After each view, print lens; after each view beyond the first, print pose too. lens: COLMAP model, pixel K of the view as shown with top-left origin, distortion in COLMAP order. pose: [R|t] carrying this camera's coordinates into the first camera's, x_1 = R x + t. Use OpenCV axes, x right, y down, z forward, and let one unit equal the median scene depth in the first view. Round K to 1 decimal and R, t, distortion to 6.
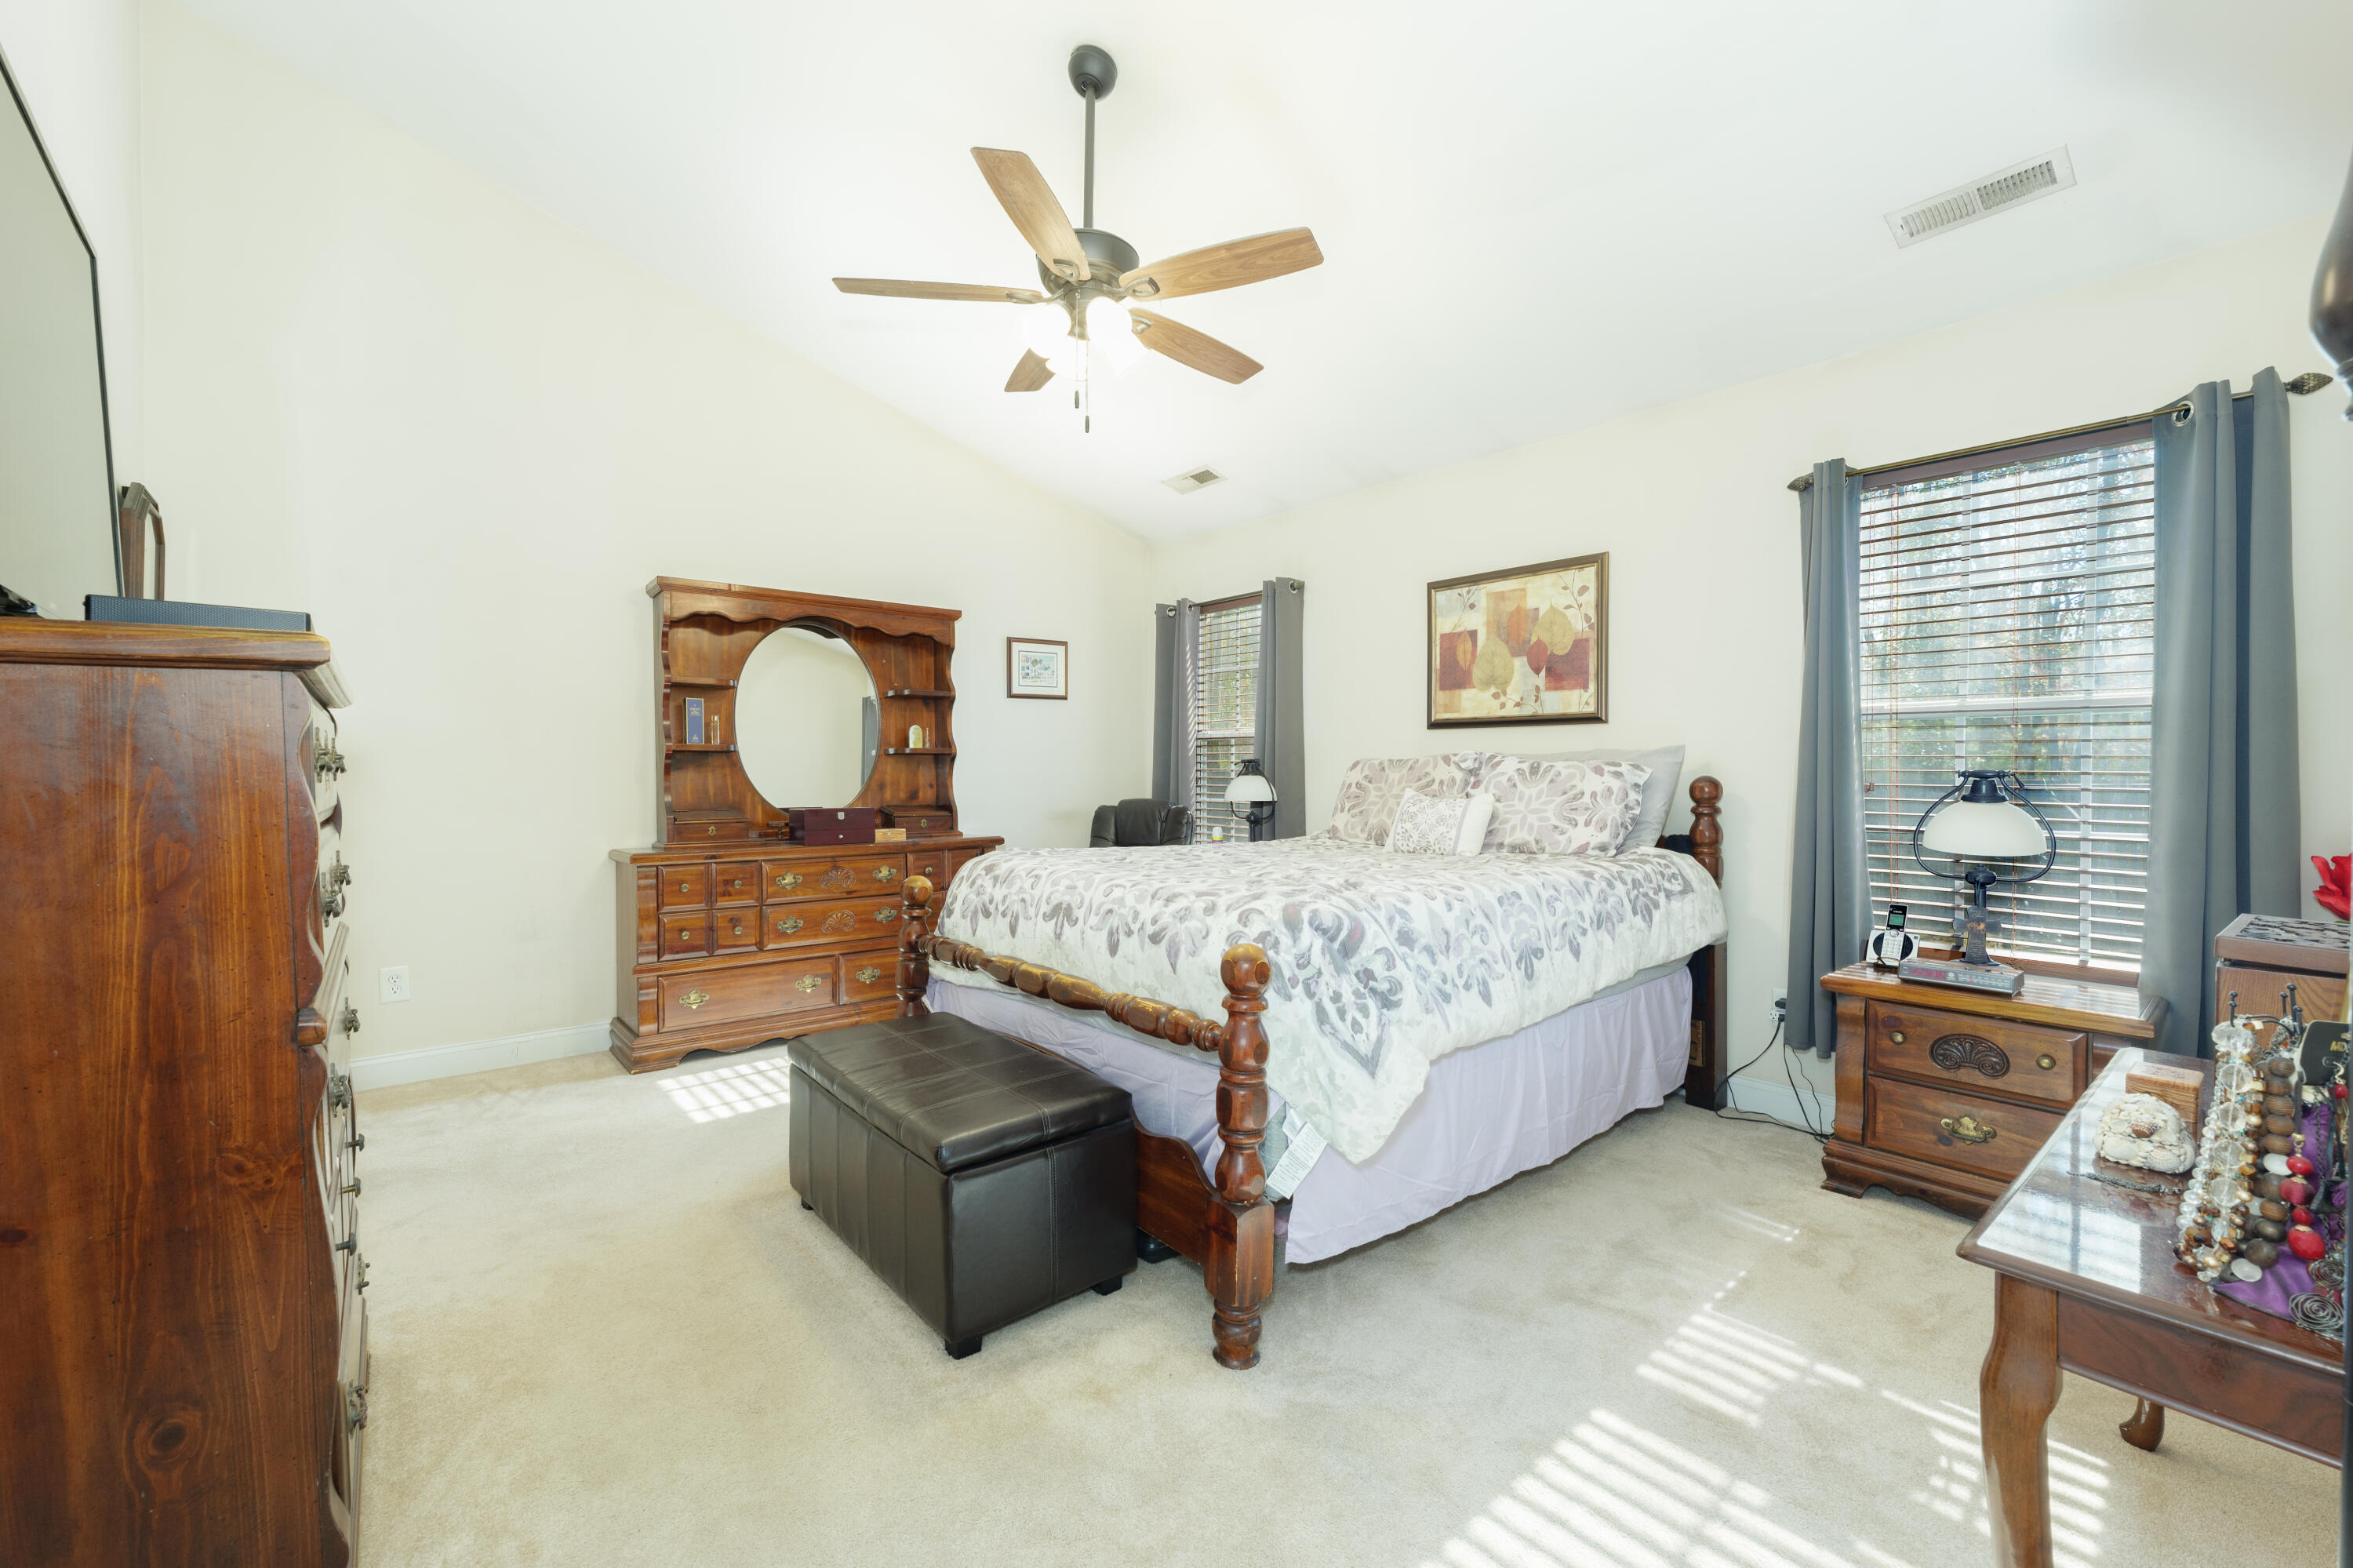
lens RADIAL K [[963.0, 0, 1176.5], [0, 963.0, 784.0], [0, 0, 1]] dist [0.000223, 0.000003]
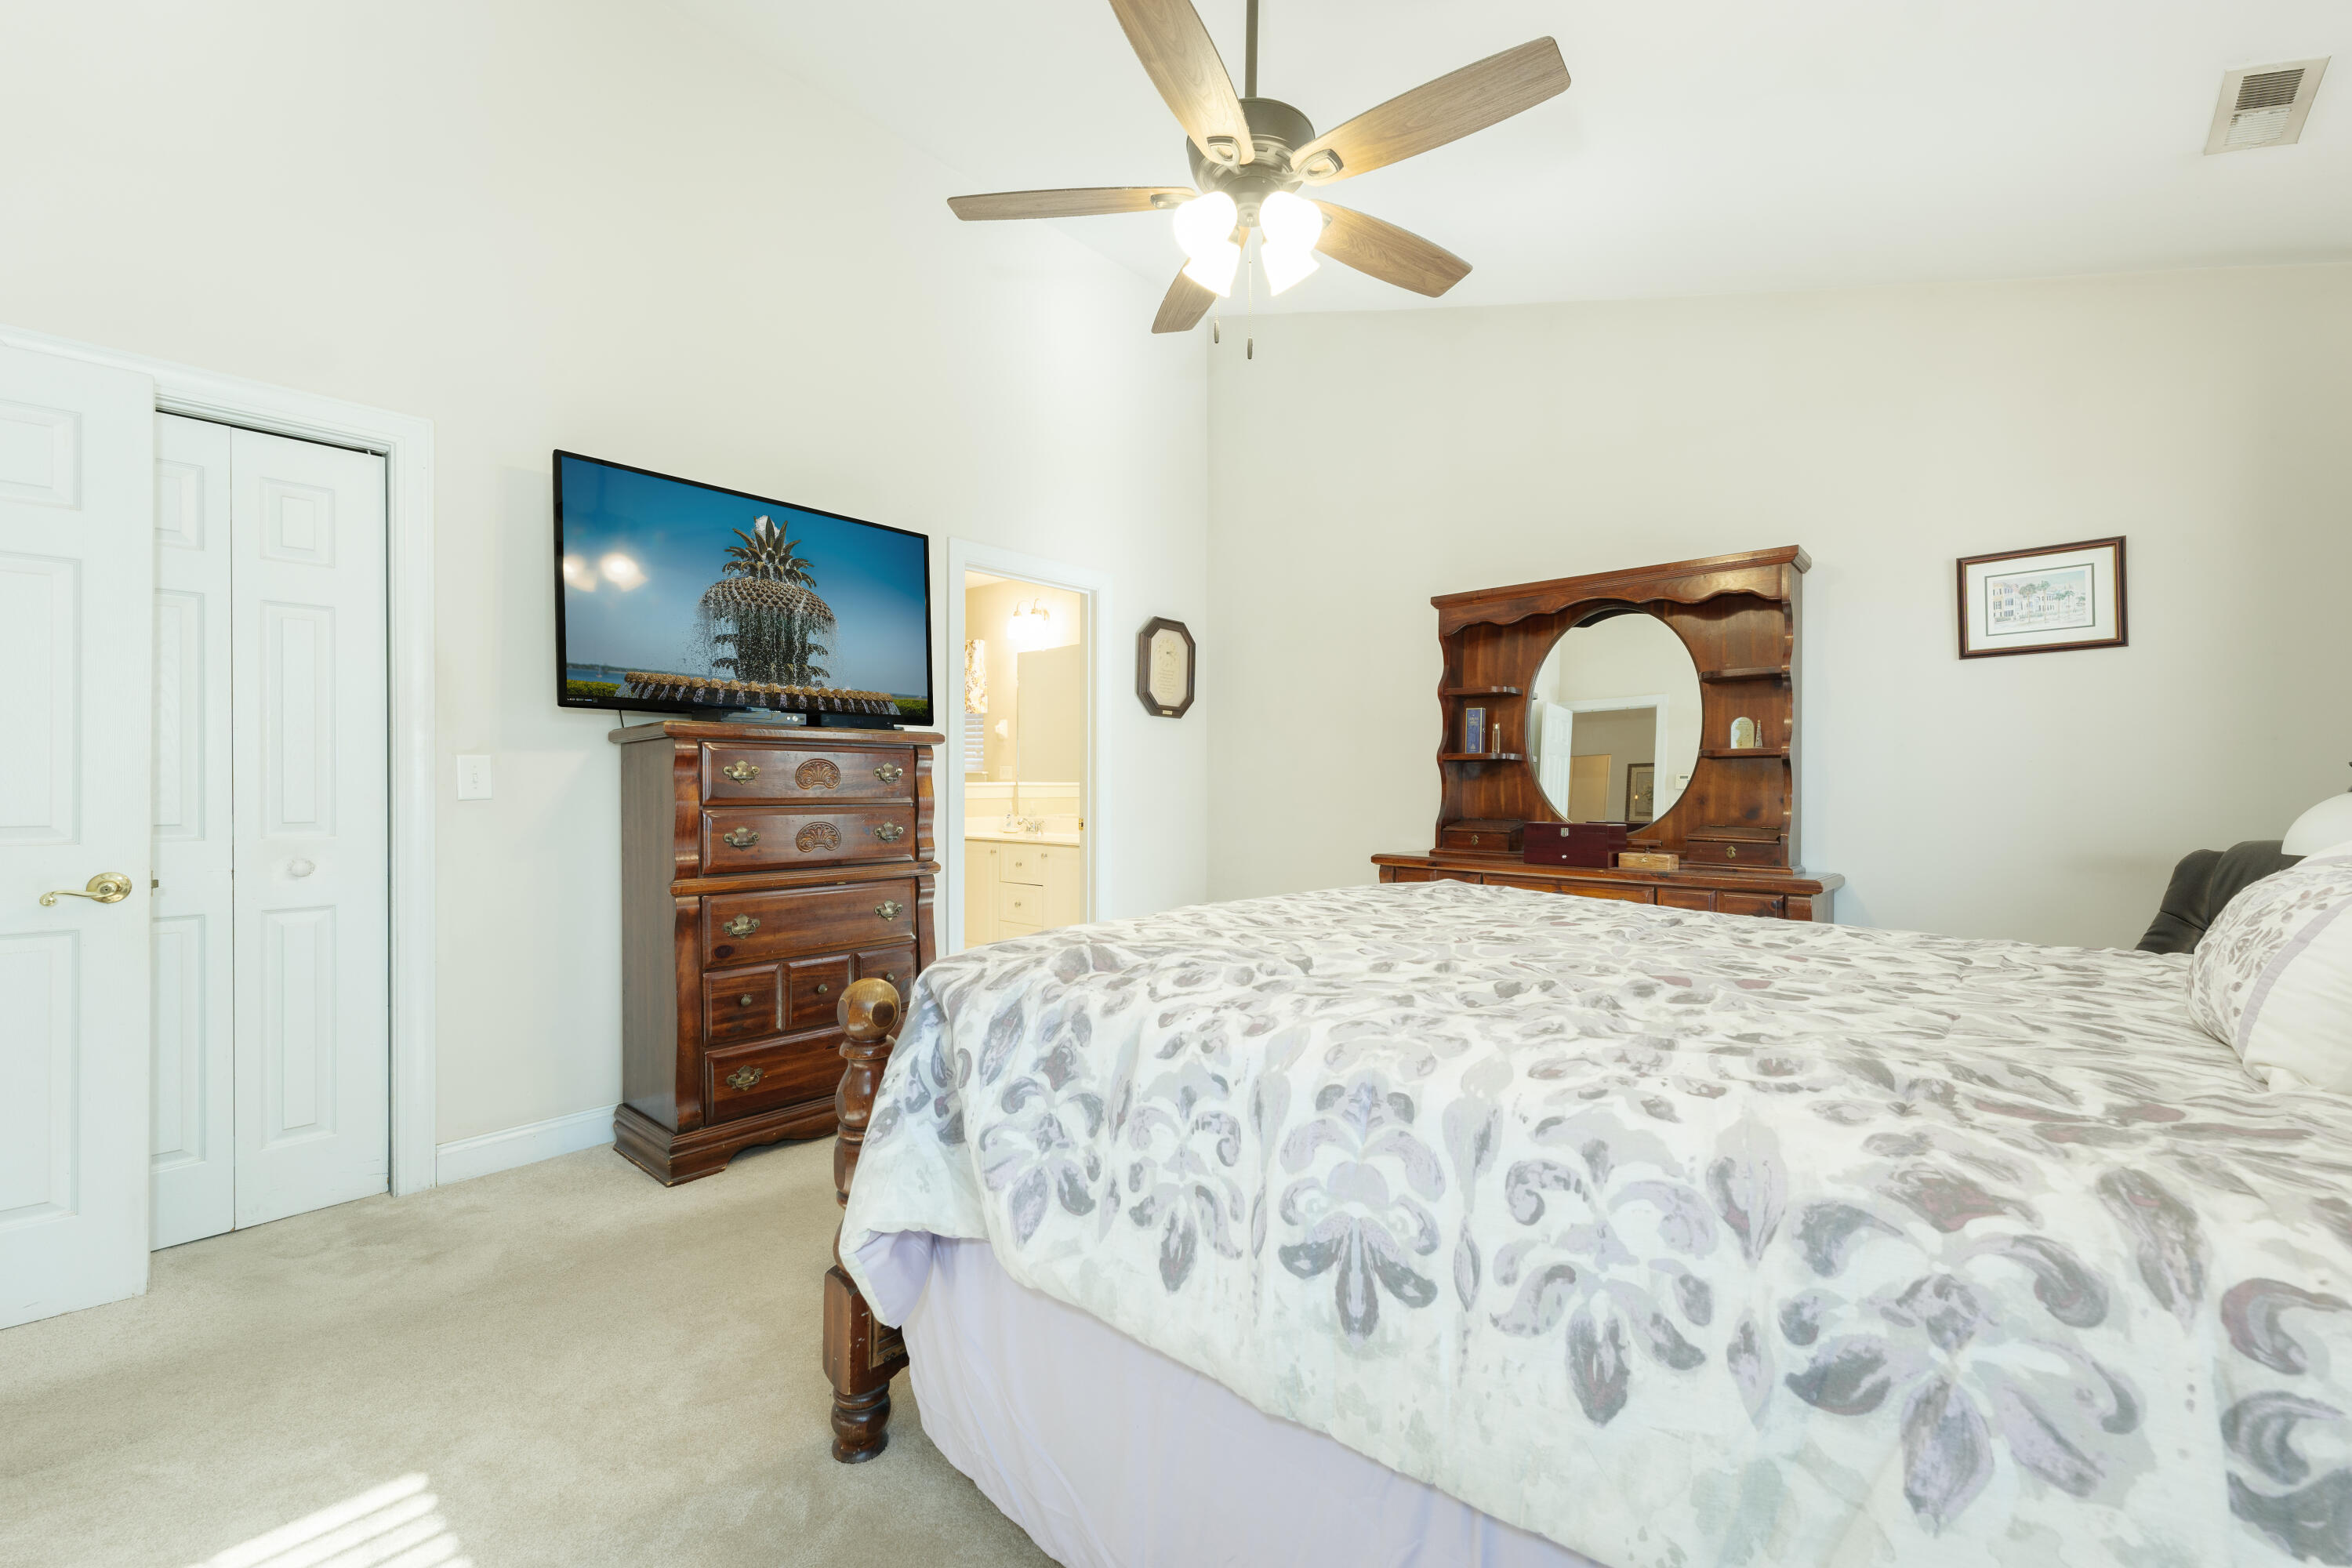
lens RADIAL K [[962.6, 0, 1176.0], [0, 962.6, 784.0], [0, 0, 1]] dist [0.000223, 0.000003]
pose [[0.133029, 0.003892, -0.991104, 0.463571], [-0.015418, 0.999879, 0.001857, -0.006091], [0.990992, 0.015034, 0.133073, 0.559287]]
